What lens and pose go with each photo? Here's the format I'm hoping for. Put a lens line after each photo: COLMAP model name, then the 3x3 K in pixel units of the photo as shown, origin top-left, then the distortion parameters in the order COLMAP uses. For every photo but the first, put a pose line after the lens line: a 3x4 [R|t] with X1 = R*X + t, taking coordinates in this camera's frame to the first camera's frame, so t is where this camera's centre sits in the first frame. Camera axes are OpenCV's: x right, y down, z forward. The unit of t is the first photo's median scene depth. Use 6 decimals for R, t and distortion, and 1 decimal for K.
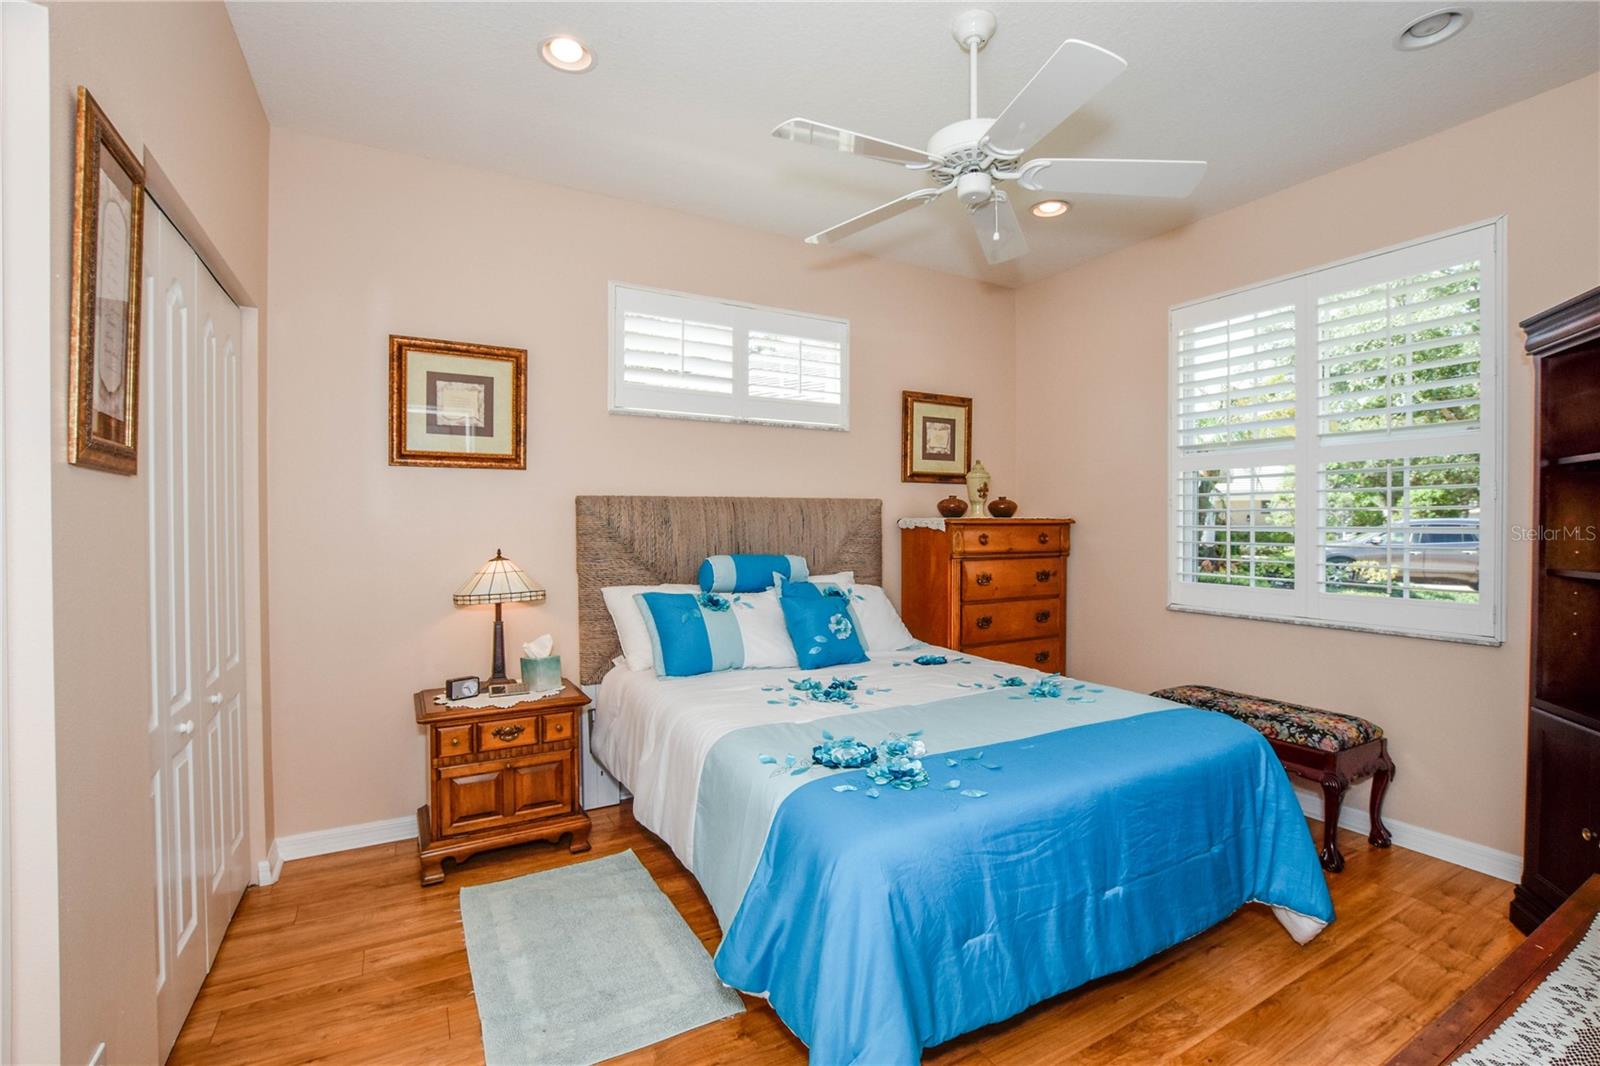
lens RADIAL K [[707.3, 0, 807.3], [0, 707.3, 532.6], [0, 0, 1]] dist [-0.034020, 0.006811]
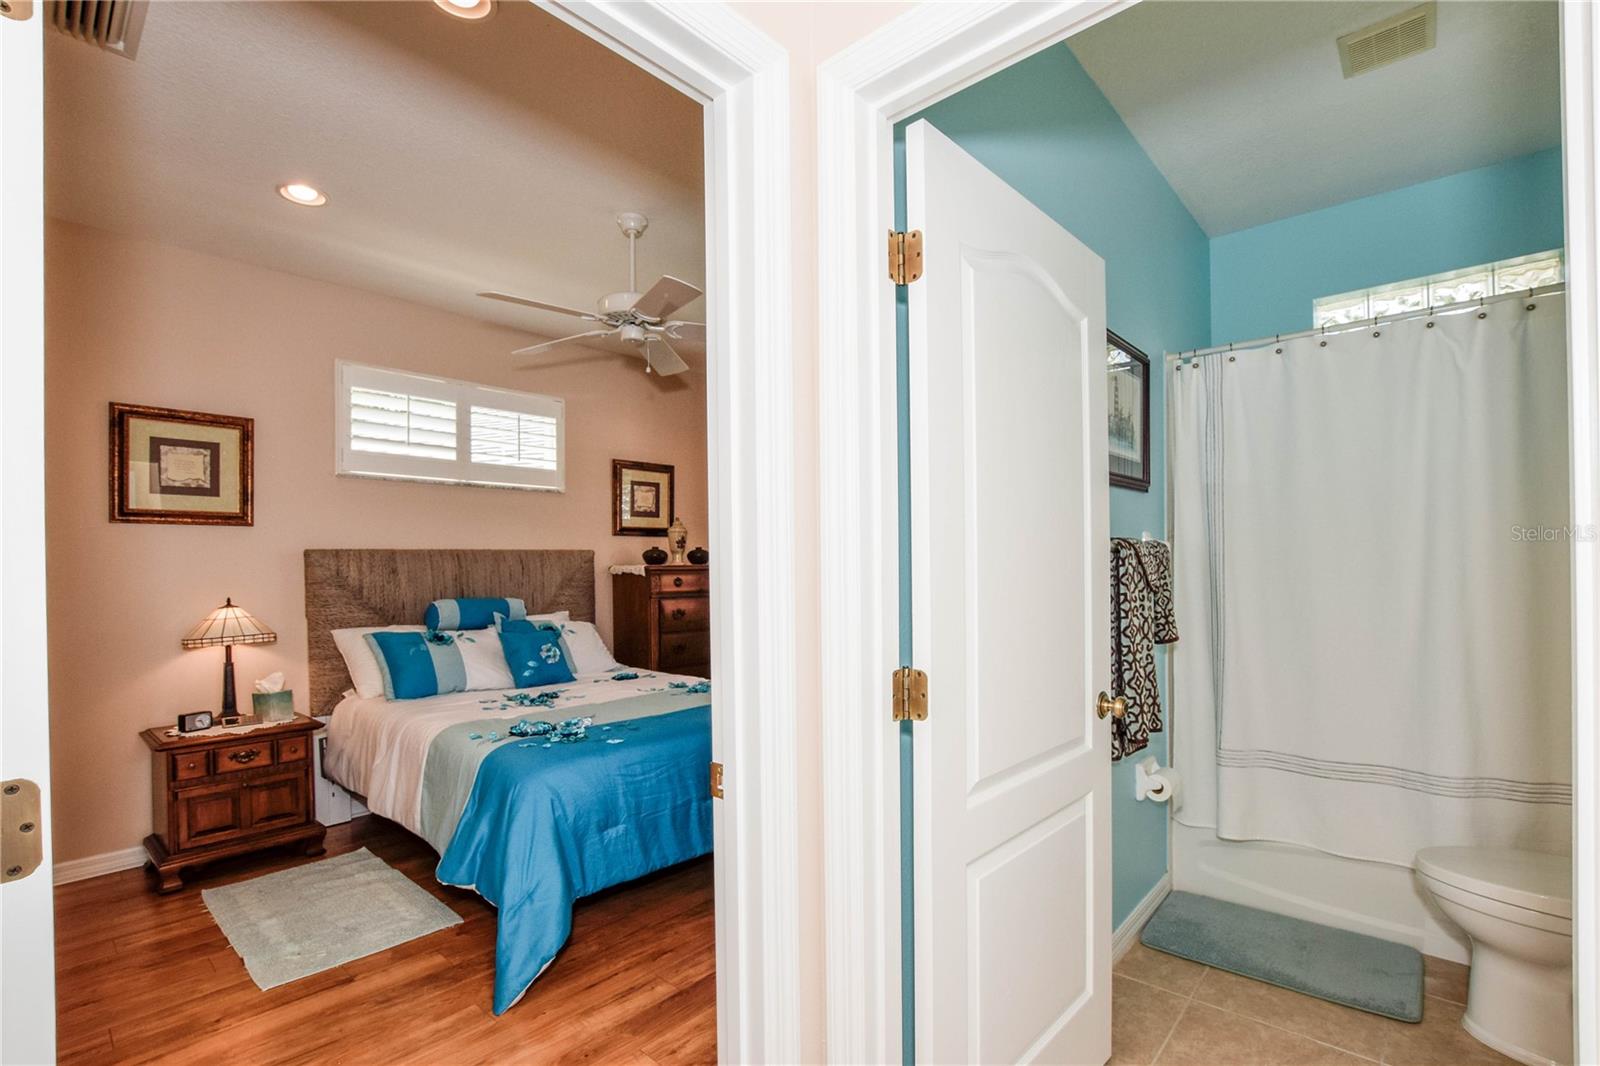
lens RADIAL K [[724.2, 0, 799.5], [0, 724.2, 568.2], [0, 0, 1]] dist [-0.023999, 0.000386]
pose [[0.949187, -0.012125, 0.314480, 0.067069], [0.016641, 0.999793, -0.011680, 0.004772], [-0.314273, 0.016320, 0.949192, -0.360019]]
